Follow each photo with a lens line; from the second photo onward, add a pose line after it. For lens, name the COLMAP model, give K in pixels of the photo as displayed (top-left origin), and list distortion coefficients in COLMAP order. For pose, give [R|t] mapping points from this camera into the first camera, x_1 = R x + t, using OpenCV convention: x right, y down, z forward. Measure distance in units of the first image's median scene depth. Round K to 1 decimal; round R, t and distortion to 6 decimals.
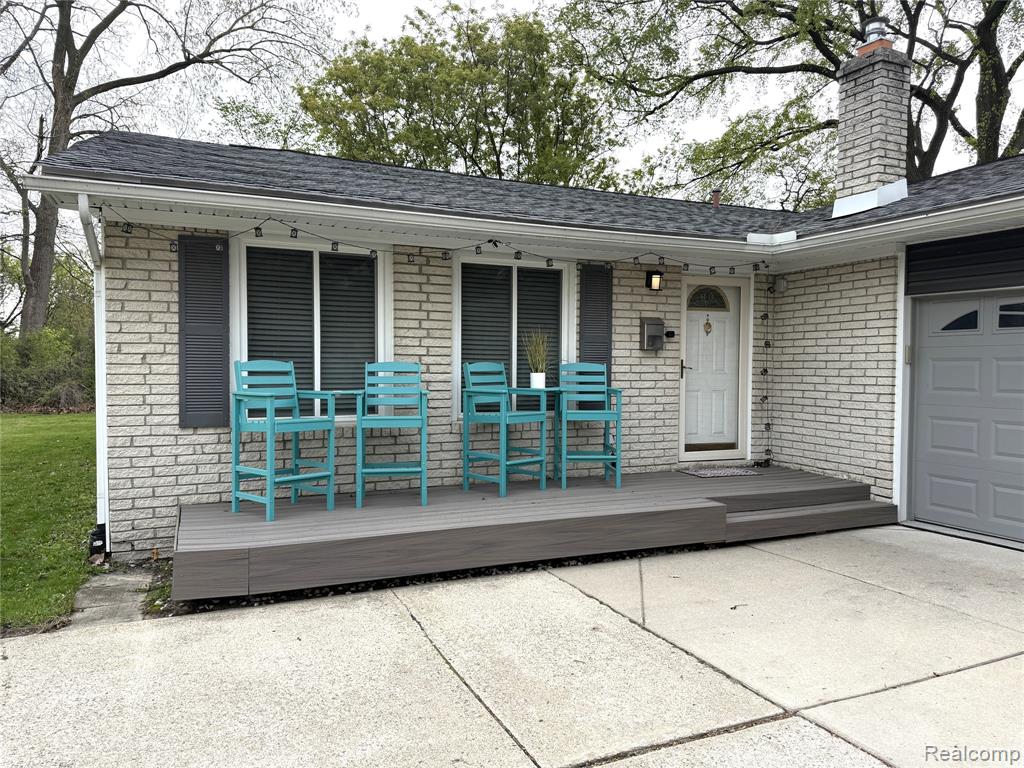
lens RADIAL K [[721.9, 0, 512.4], [0, 721.9, 383.1], [0, 0, 1]] dist [0.039243, -0.031403]
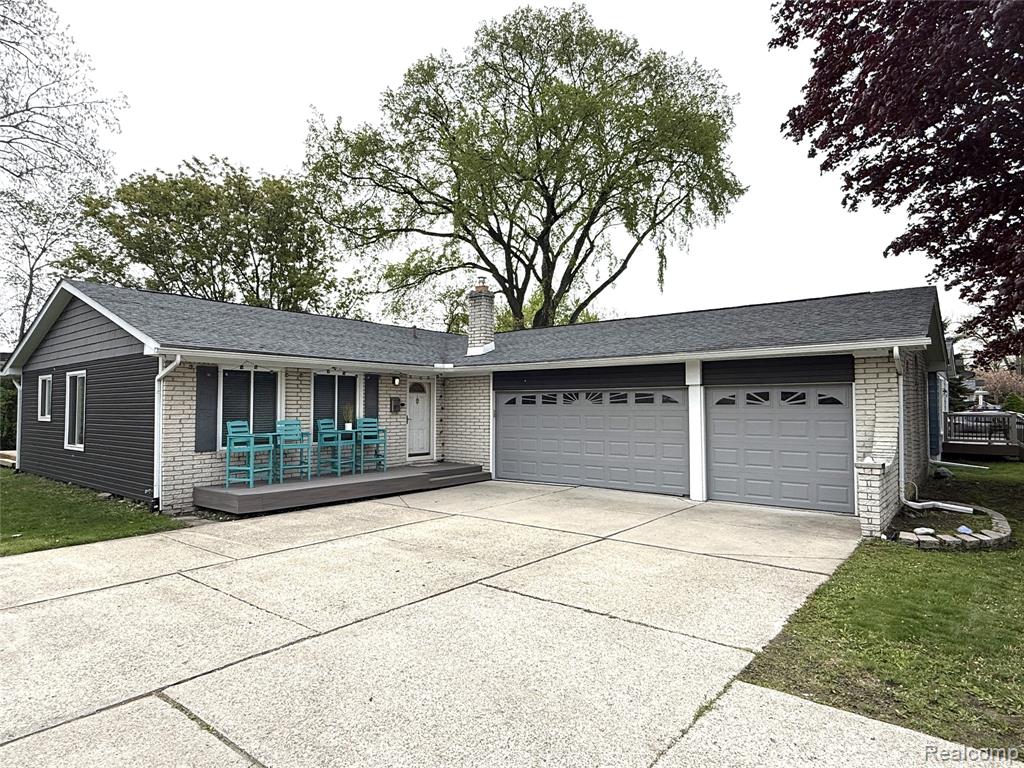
lens RADIAL K [[591.4, 0, 512.3], [0, 591.4, 382.1], [0, 0, 1]] dist [0.006924, -0.003057]
pose [[0.889553, 0.012569, 0.456659, -0.328996], [0.017732, 0.997918, -0.062009, -0.017516], [-0.456488, 0.063258, 0.887478, -0.821294]]
